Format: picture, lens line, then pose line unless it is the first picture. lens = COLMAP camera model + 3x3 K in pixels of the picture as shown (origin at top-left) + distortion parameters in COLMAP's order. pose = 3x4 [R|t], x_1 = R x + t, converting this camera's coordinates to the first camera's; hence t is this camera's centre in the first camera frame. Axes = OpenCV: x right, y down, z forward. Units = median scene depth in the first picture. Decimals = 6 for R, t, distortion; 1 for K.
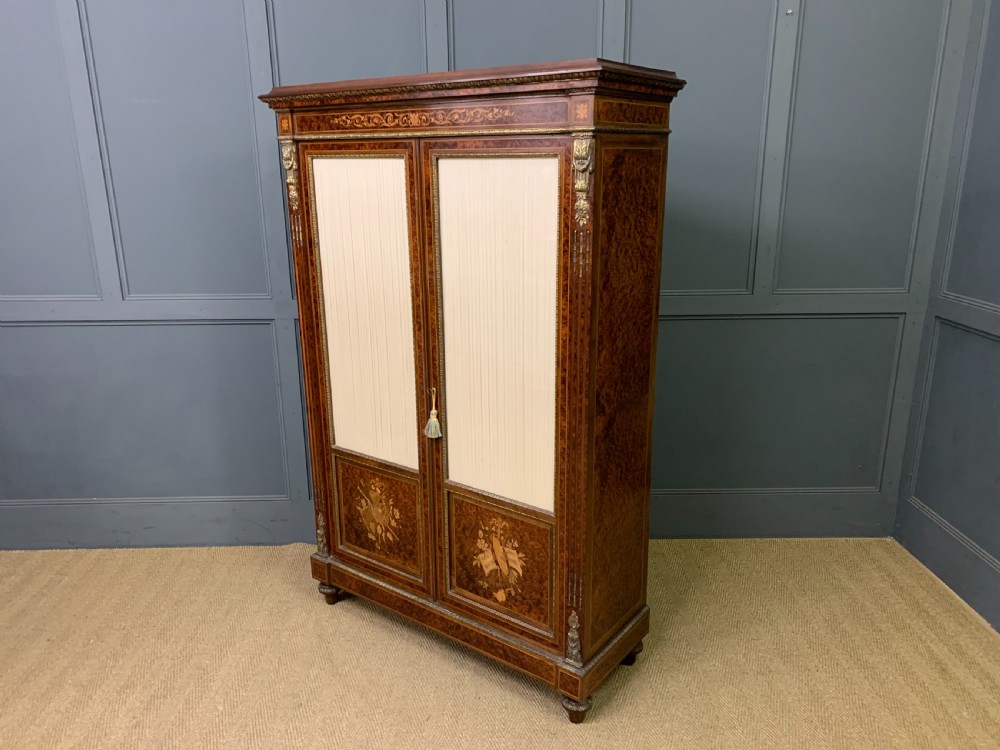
lens RADIAL K [[764.3, 0, 503.6], [0, 764.3, 380.9], [0, 0, 1]] dist [0.098868, -0.175690]
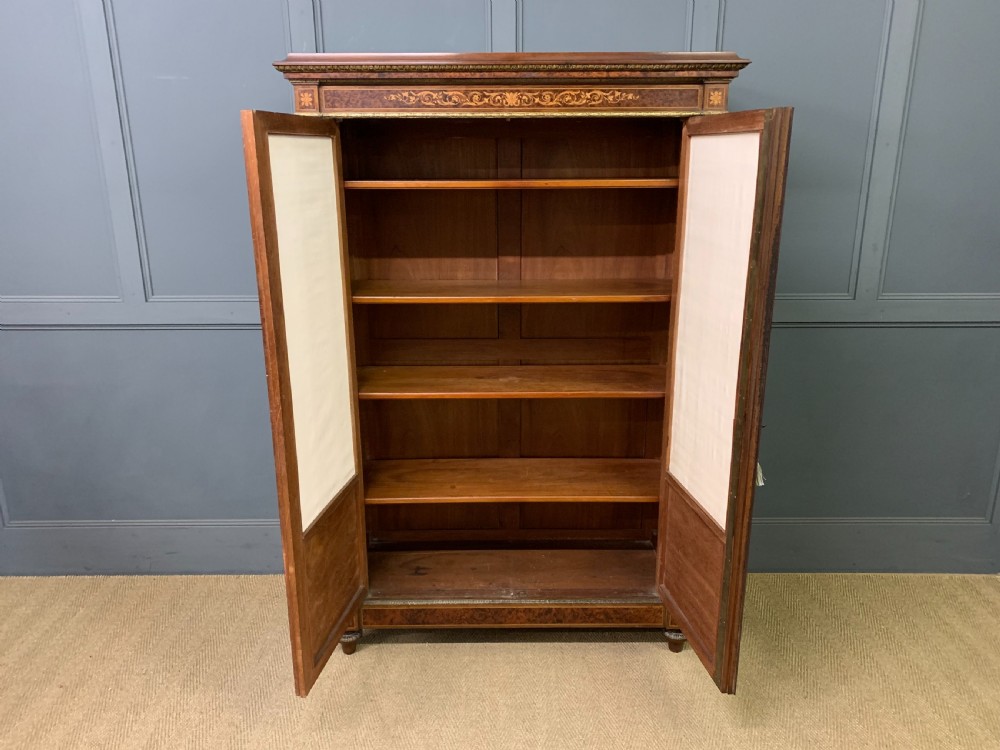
lens RADIAL K [[762.9, 0, 497.4], [0, 762.9, 388.0], [0, 0, 1]] dist [0.075083, -0.163113]
pose [[0.799757, -0.165482, 0.577065, -0.674899], [0.164448, 0.984878, 0.054519, -0.034306], [-0.577361, 0.051295, 0.814876, 0.221285]]
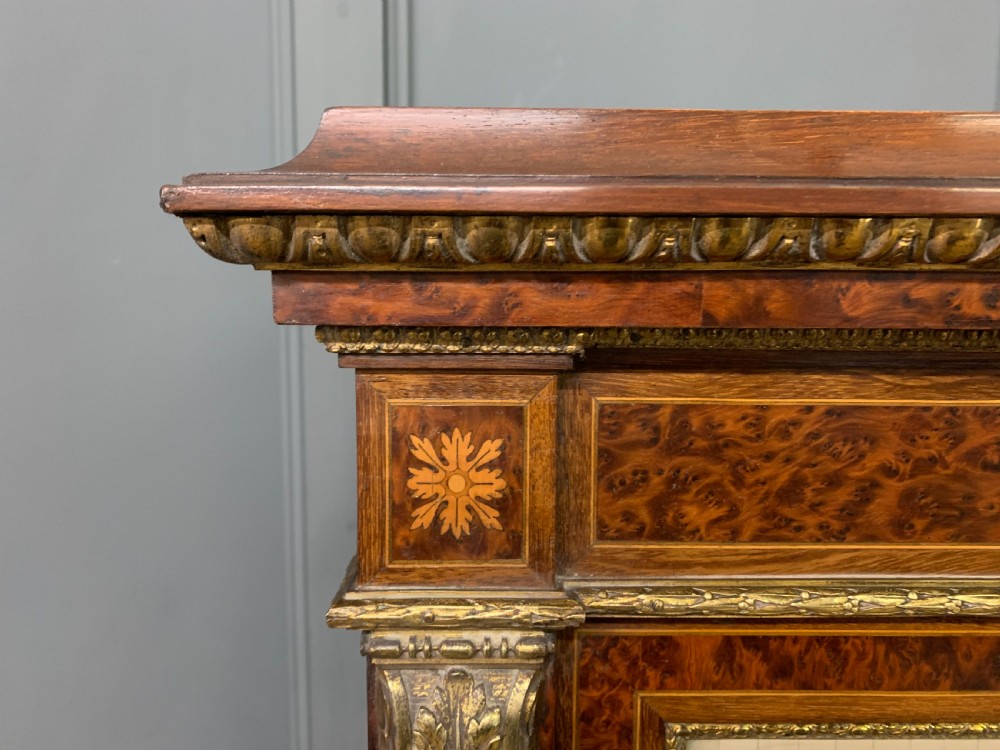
lens RADIAL K [[770.8, 0, 499.5], [0, 770.8, 354.4], [0, 0, 1]] dist [-0.003994, -0.008785]
pose [[0.798681, -0.044422, 0.600112, -0.349081], [0.150657, 0.980272, -0.127946, -0.345577], [-0.582589, 0.192599, 0.789617, 0.948009]]
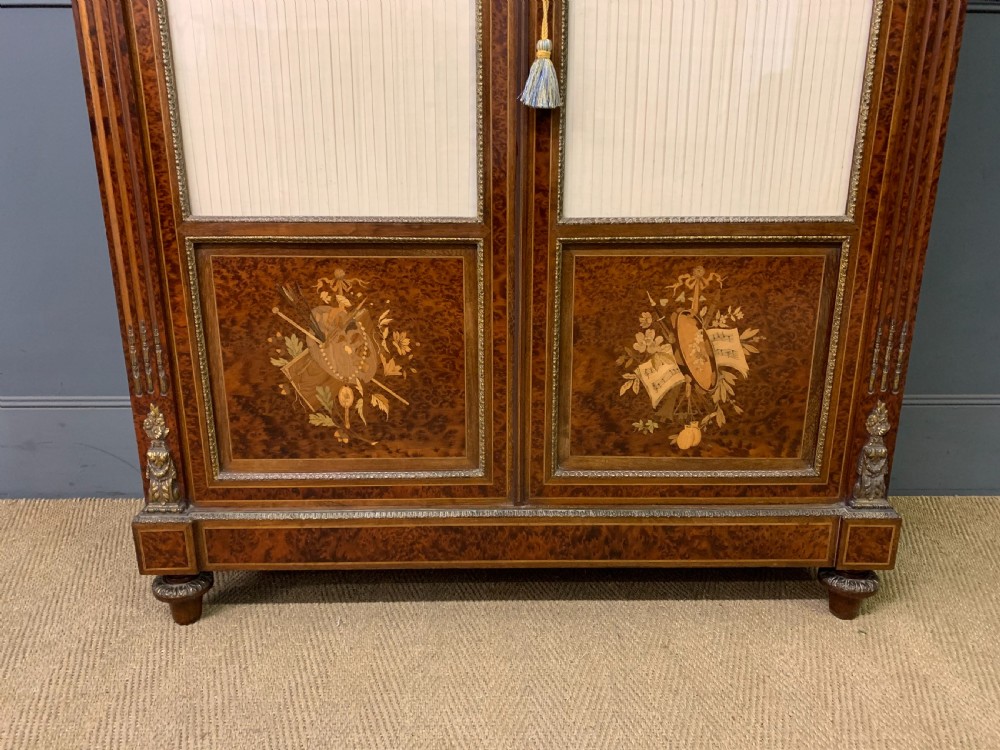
lens RADIAL K [[763.0, 0, 493.0], [0, 763.0, 371.6], [0, 0, 1]] dist [0.097469, -0.167253]
pose [[0.792783, -0.166974, 0.586187, -0.395659], [0.162397, 0.984844, 0.060899, 0.188941], [-0.587472, 0.046916, 0.807884, 0.677027]]
